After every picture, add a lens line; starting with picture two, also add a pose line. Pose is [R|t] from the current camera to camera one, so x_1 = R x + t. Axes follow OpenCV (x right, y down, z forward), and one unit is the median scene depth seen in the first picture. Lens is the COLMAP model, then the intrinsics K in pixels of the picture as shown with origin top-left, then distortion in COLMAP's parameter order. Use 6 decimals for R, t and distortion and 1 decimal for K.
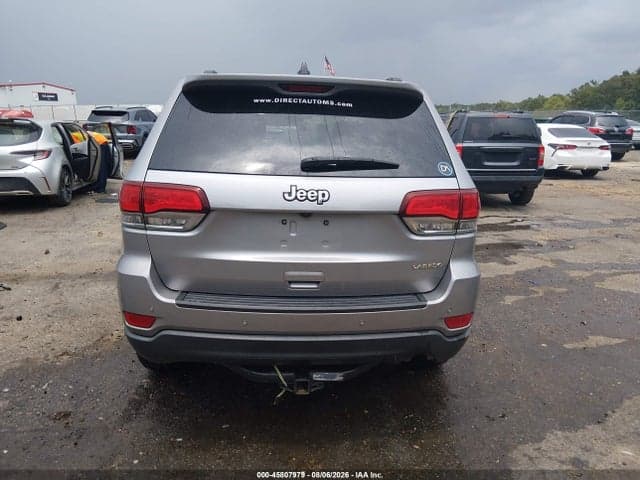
lens RADIAL K [[477.9, 0, 320.0], [0, 477.9, 240.0], [0, 0, 1]] dist [0.085317, -0.138060]
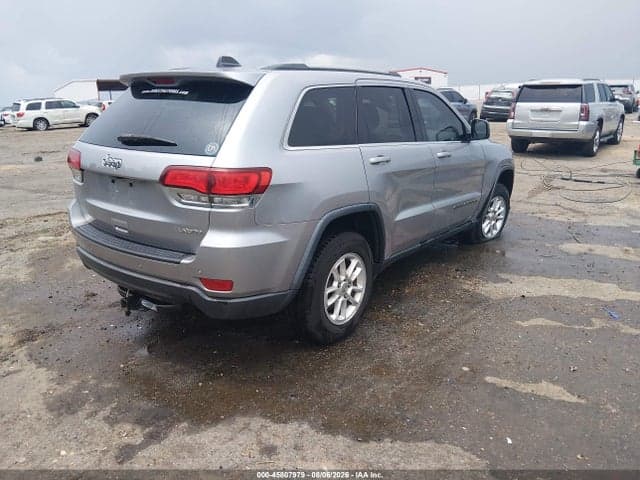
lens RADIAL K [[477.9, 0, 320.0], [0, 477.9, 240.0], [0, 0, 1]] dist [0.085317, -0.138060]
pose [[0.754592, 0.159864, -0.636423, 1.162581], [-0.134229, 0.986967, 0.088765, -0.067631], [0.642319, 0.018444, 0.766216, 0.290056]]
